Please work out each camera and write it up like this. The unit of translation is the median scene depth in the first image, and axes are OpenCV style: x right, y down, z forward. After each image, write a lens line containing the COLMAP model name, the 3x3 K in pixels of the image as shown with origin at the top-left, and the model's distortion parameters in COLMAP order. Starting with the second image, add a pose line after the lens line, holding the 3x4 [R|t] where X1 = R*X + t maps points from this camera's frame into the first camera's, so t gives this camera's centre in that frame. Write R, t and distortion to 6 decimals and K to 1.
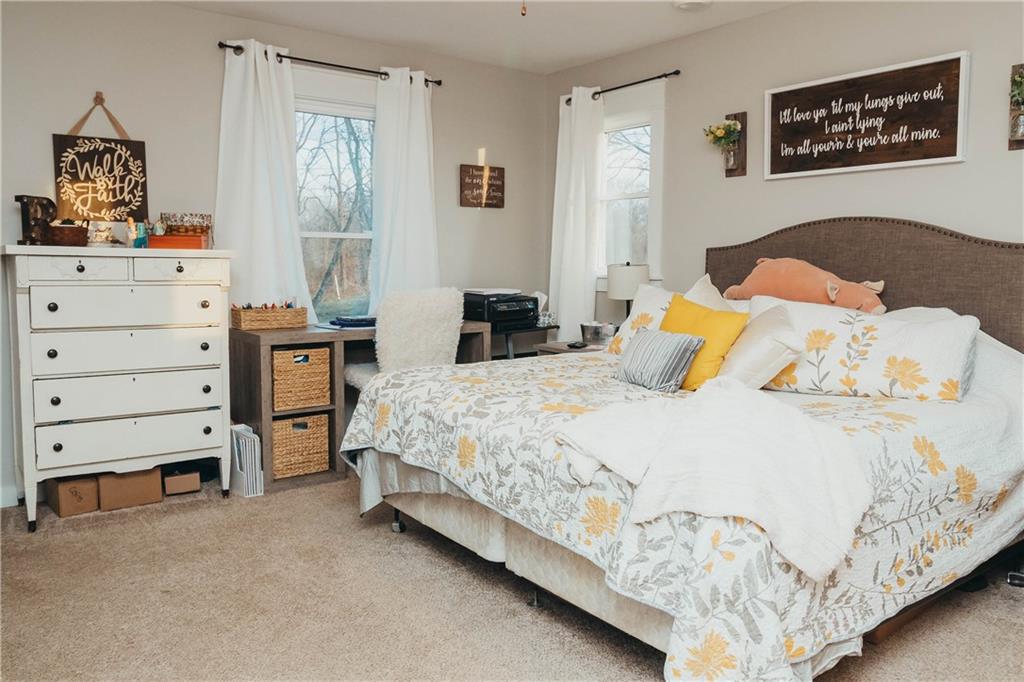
lens RADIAL K [[782.0, 0, 511.6], [0, 782.0, 333.7], [0, 0, 1]] dist [-0.000912, 0.007037]
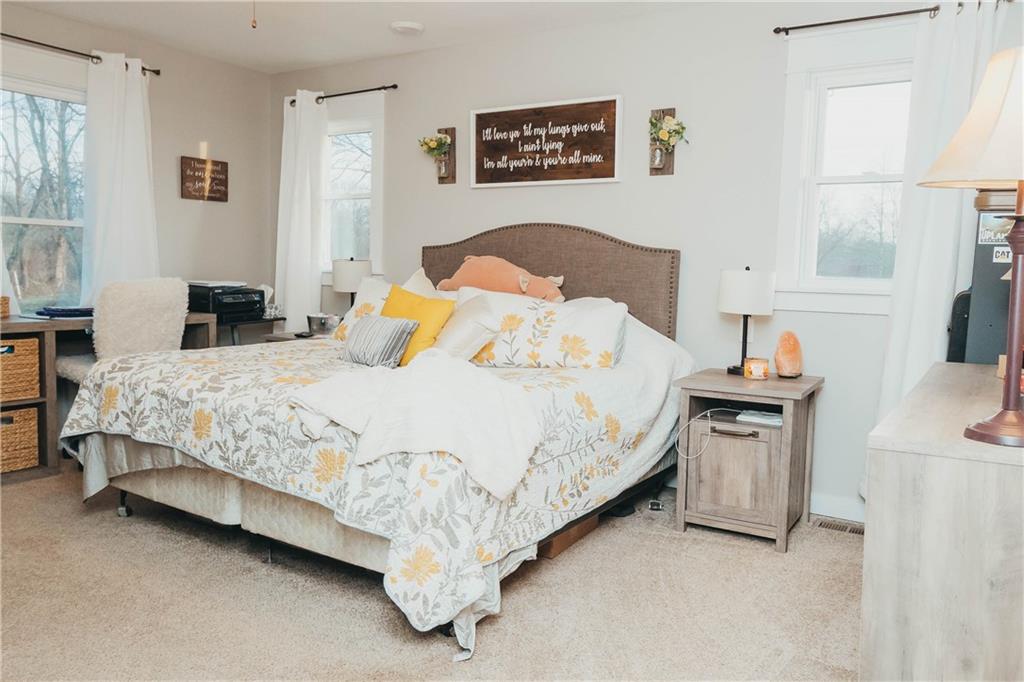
lens RADIAL K [[782.0, 0, 511.8], [0, 782.0, 336.7], [0, 0, 1]] dist [-0.000912, 0.007037]
pose [[0.940103, -0.009794, 0.340750, -0.017114], [0.009867, 0.999950, 0.001519, 0.025216], [-0.340748, 0.001934, 0.940153, -0.123776]]
